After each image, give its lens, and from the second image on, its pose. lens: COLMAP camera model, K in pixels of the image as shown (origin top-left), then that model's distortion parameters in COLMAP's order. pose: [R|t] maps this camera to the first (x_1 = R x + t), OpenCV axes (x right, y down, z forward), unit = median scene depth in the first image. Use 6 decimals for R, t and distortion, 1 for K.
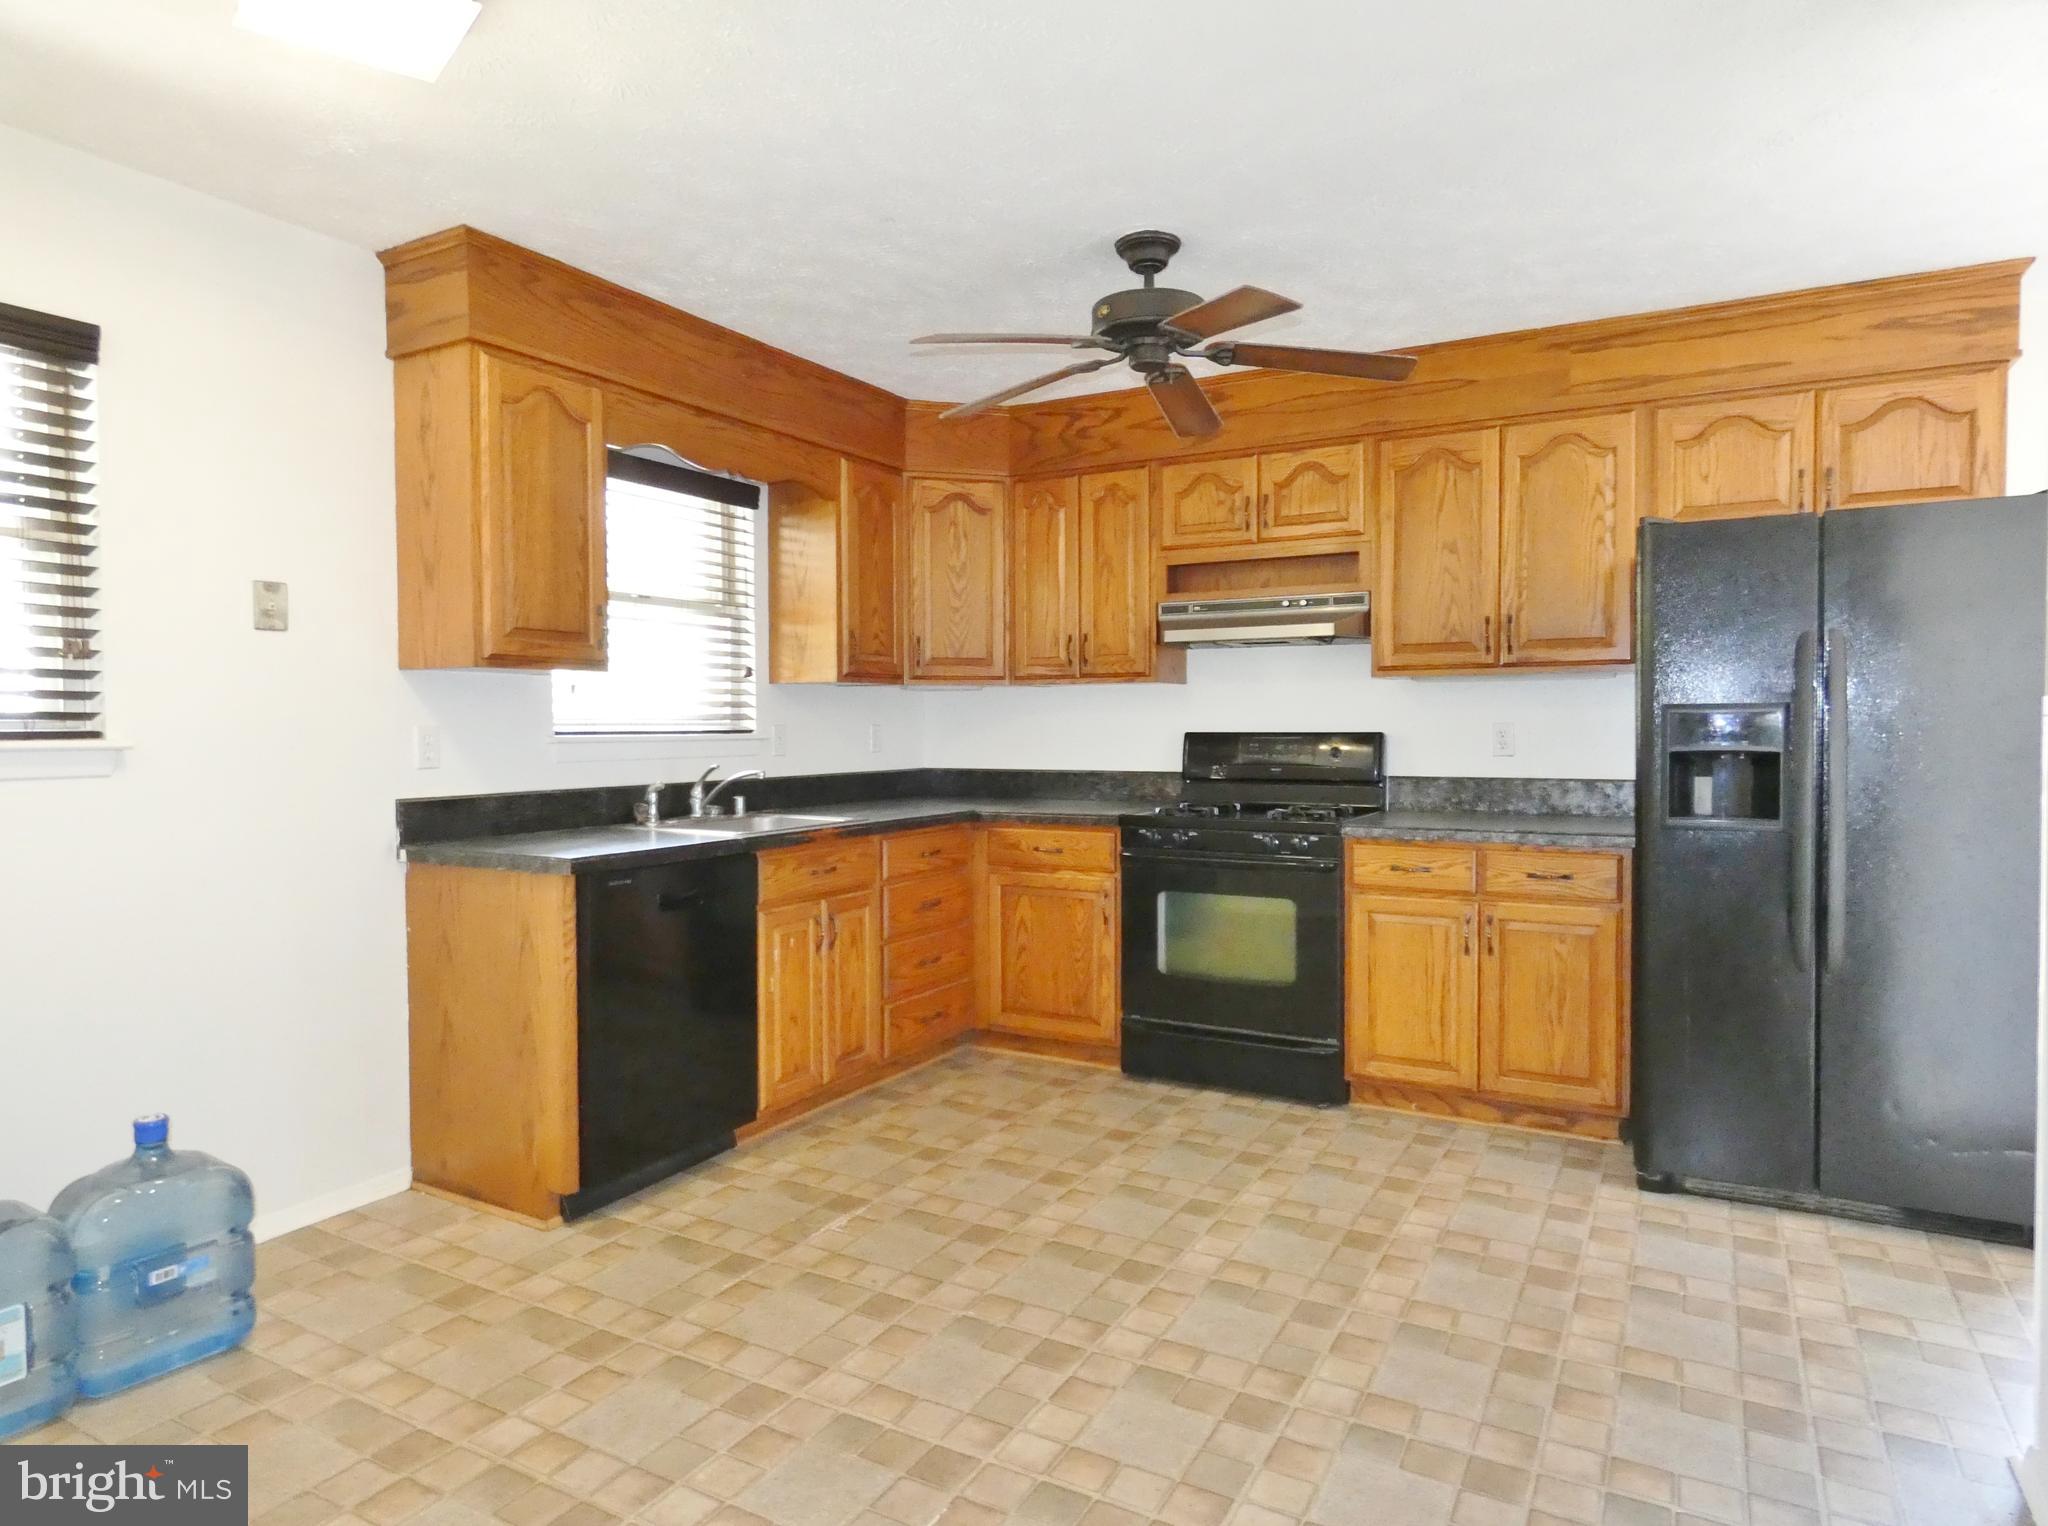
lens RADIAL K [[1216.2, 0, 1023.2], [0, 1216.2, 756.7], [0, 0, 1]] dist [-0.005750, 0.001754]
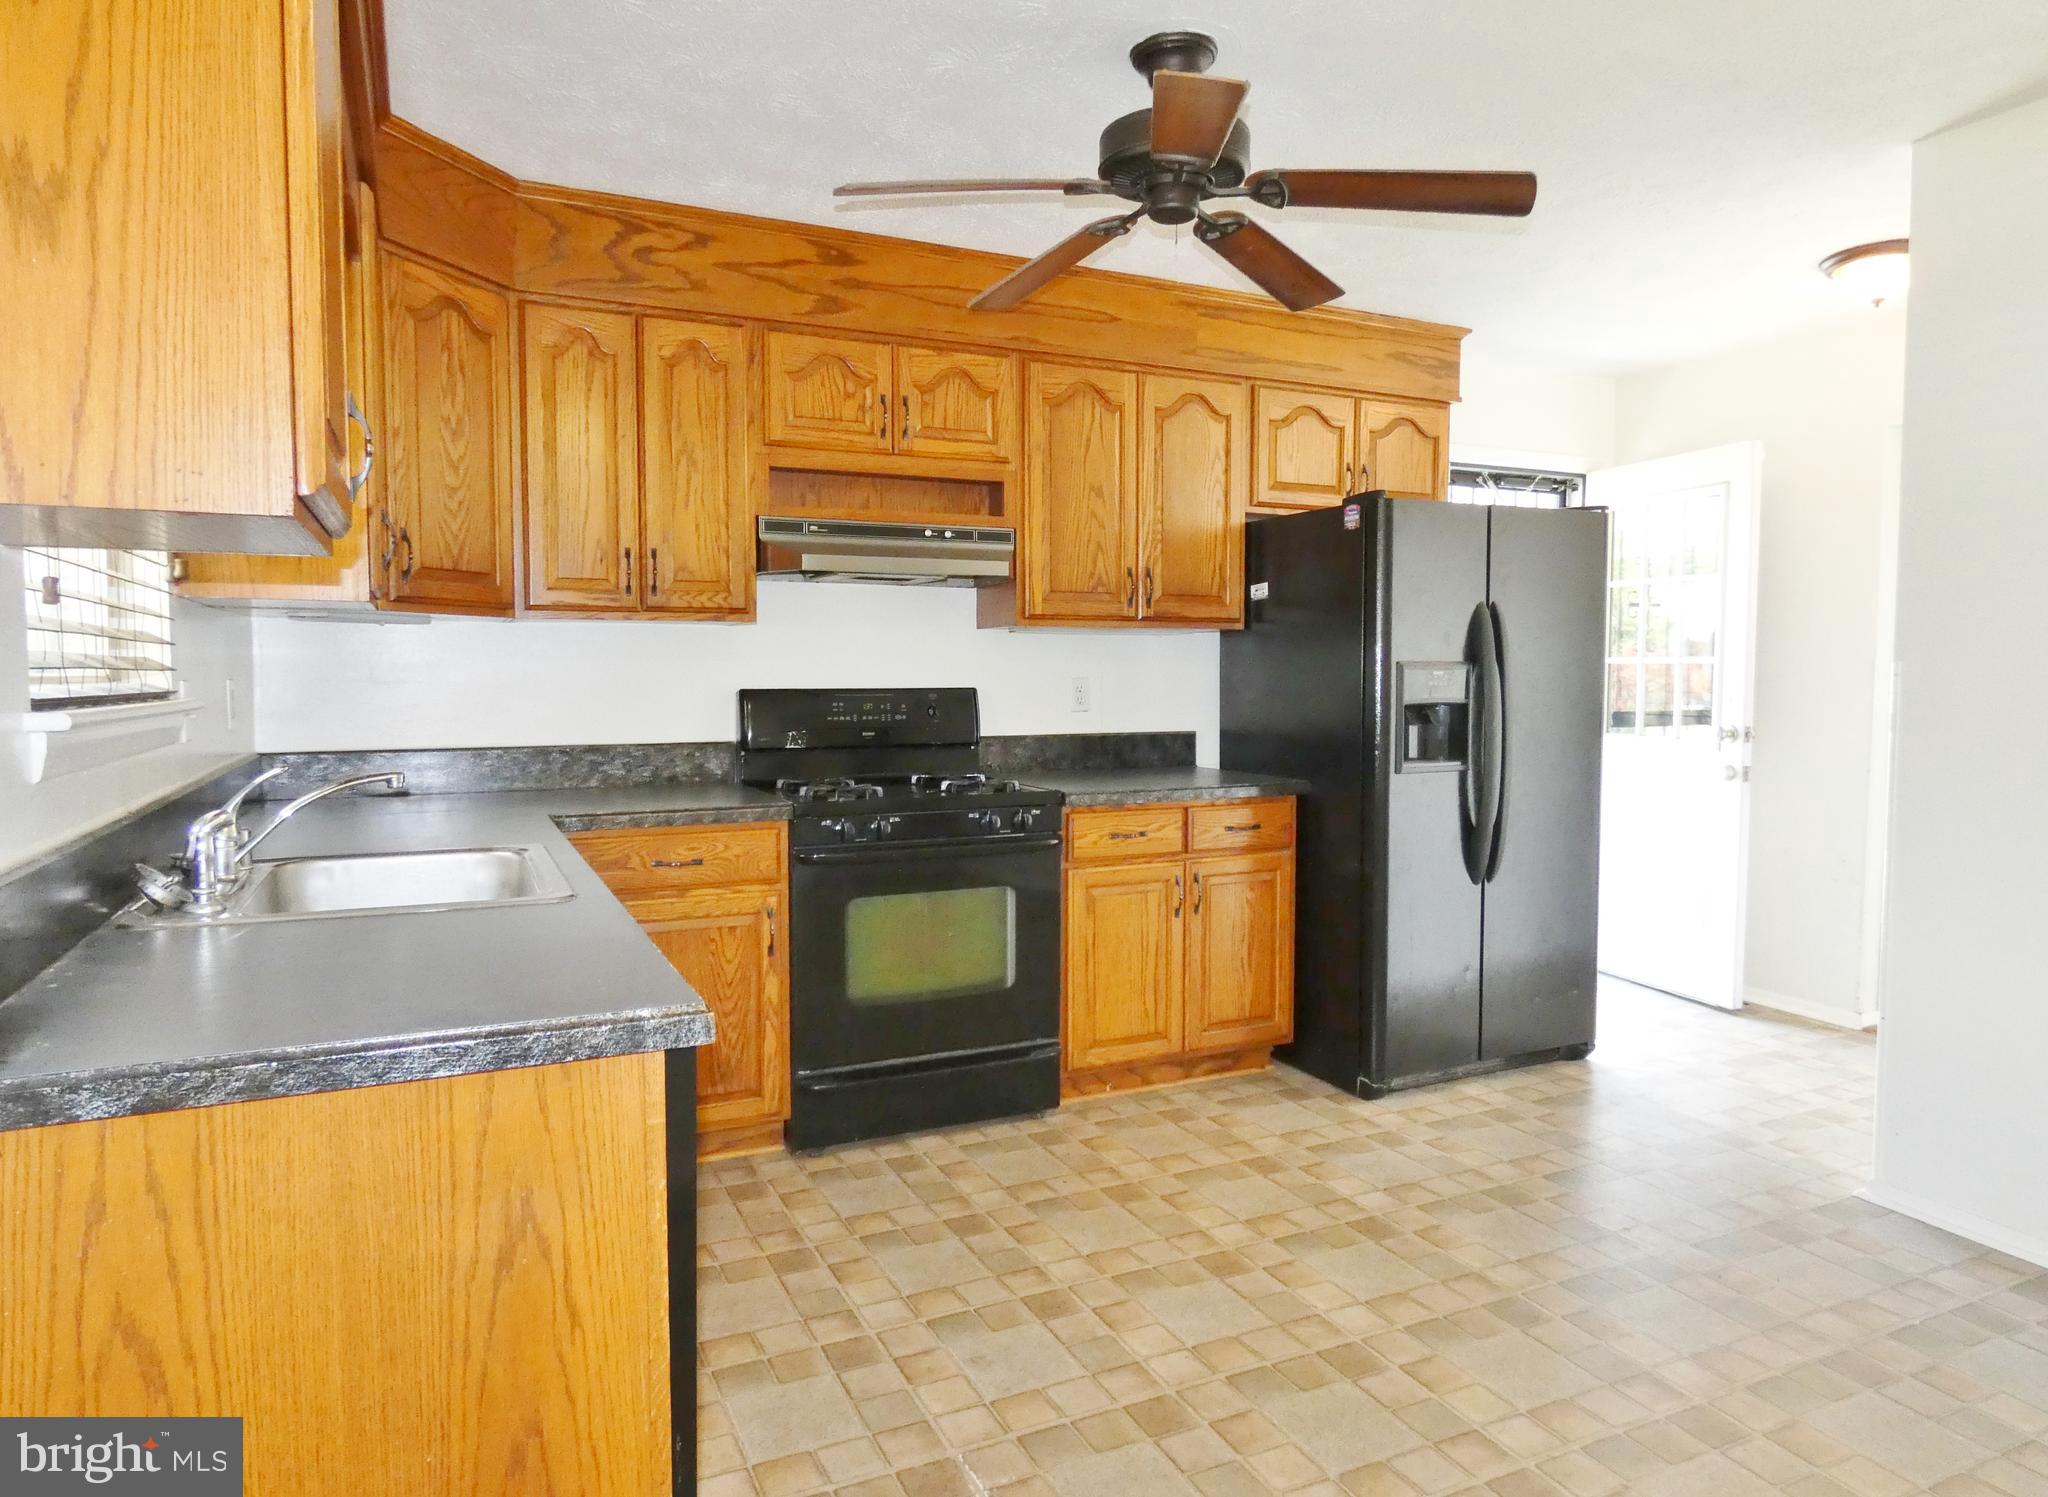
lens RADIAL K [[1246.2, 0, 1018.5], [0, 1246.2, 744.3], [0, 0, 1]] dist [-0.008710, -0.002600]
pose [[0.587736, -0.042692, 0.807926, -0.479053], [0.019995, 0.999068, 0.038247, -0.014526], [-0.808806, -0.006324, 0.588042, 0.487496]]
